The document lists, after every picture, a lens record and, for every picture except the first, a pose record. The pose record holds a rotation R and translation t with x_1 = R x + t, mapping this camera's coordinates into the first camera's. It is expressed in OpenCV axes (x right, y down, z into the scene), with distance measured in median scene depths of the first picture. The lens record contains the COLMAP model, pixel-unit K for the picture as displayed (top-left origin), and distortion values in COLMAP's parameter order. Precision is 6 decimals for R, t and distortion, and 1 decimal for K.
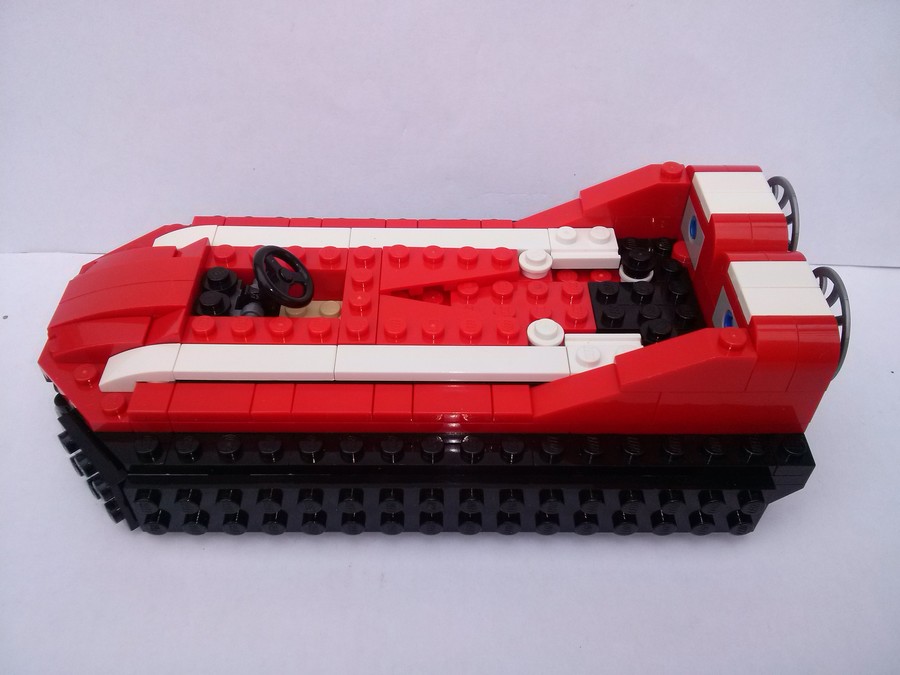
lens RADIAL K [[836.9, 0, 447.3], [0, 836.9, 336.8], [0, 0, 1]] dist [0.004712, -0.011203]
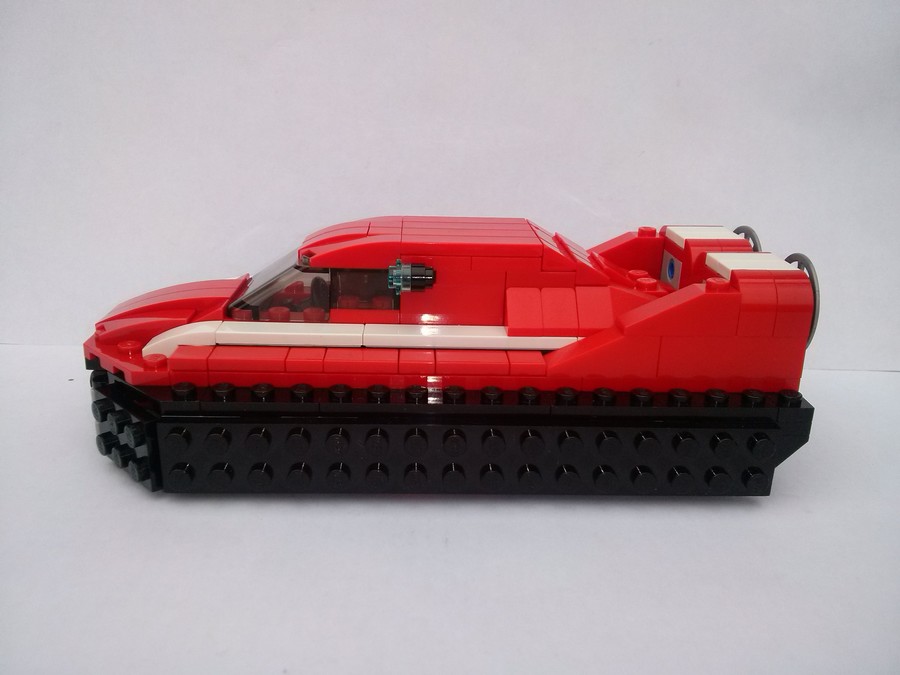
lens RADIAL K [[778.4, 0, 450.0], [0, 778.4, 337.5], [0, 0, 1]] dist [0.008887, 0.000904]
pose [[0.999468, 0.008144, 0.031584, -0.053680], [0.005197, 0.916196, -0.400697, 0.447505], [-0.032201, 0.400648, 0.915666, 0.065634]]
